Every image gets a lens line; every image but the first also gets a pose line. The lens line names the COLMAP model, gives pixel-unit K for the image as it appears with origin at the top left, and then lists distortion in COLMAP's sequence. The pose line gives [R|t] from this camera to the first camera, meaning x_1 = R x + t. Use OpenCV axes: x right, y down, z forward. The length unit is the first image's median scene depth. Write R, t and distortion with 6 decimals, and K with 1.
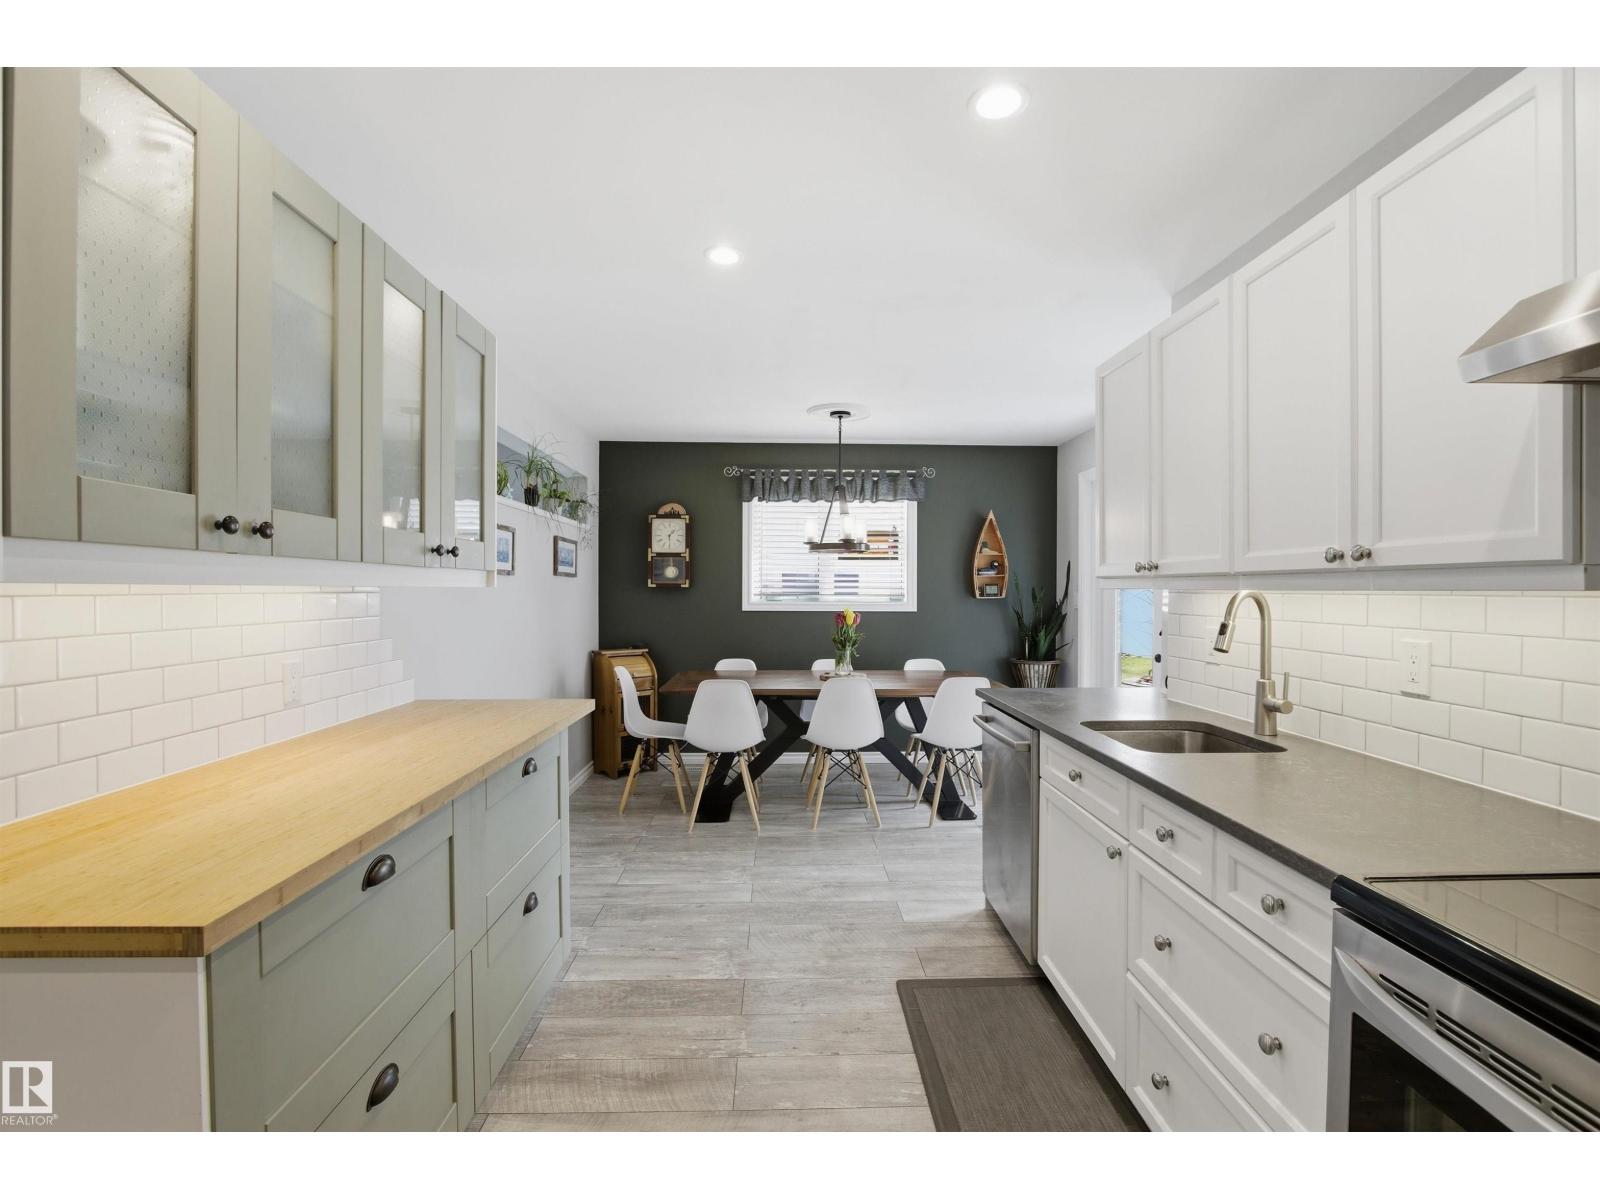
lens RADIAL K [[740.4, 0, 800.4], [0, 740.4, 599.3], [0, 0, 1]] dist [-0.018560, 0.001805]
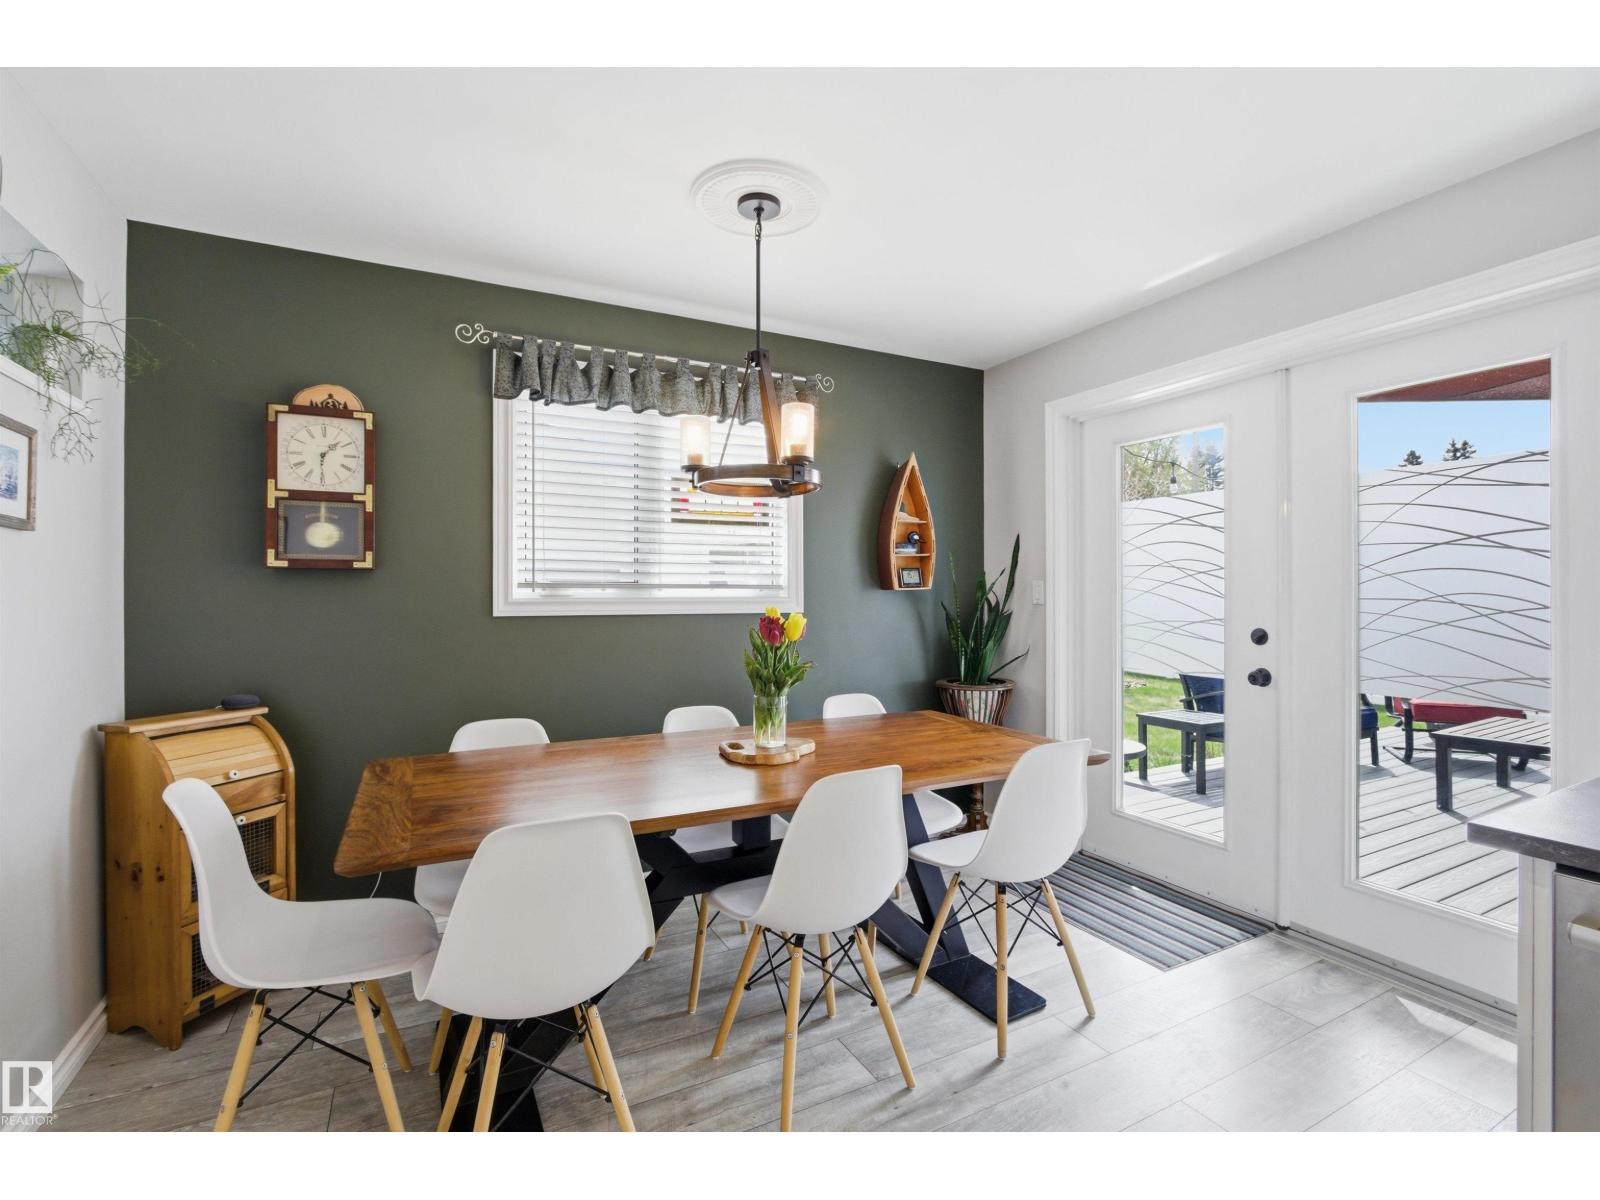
lens RADIAL K [[740.4, 0, 803.5], [0, 740.4, 587.8], [0, 0, 1]] dist [-0.018560, 0.001805]
pose [[0.895834, -0.001122, 0.444387, -0.113529], [0.007320, 0.999898, -0.012231, 0.003828], [-0.444328, 0.014210, 0.895751, 0.466911]]
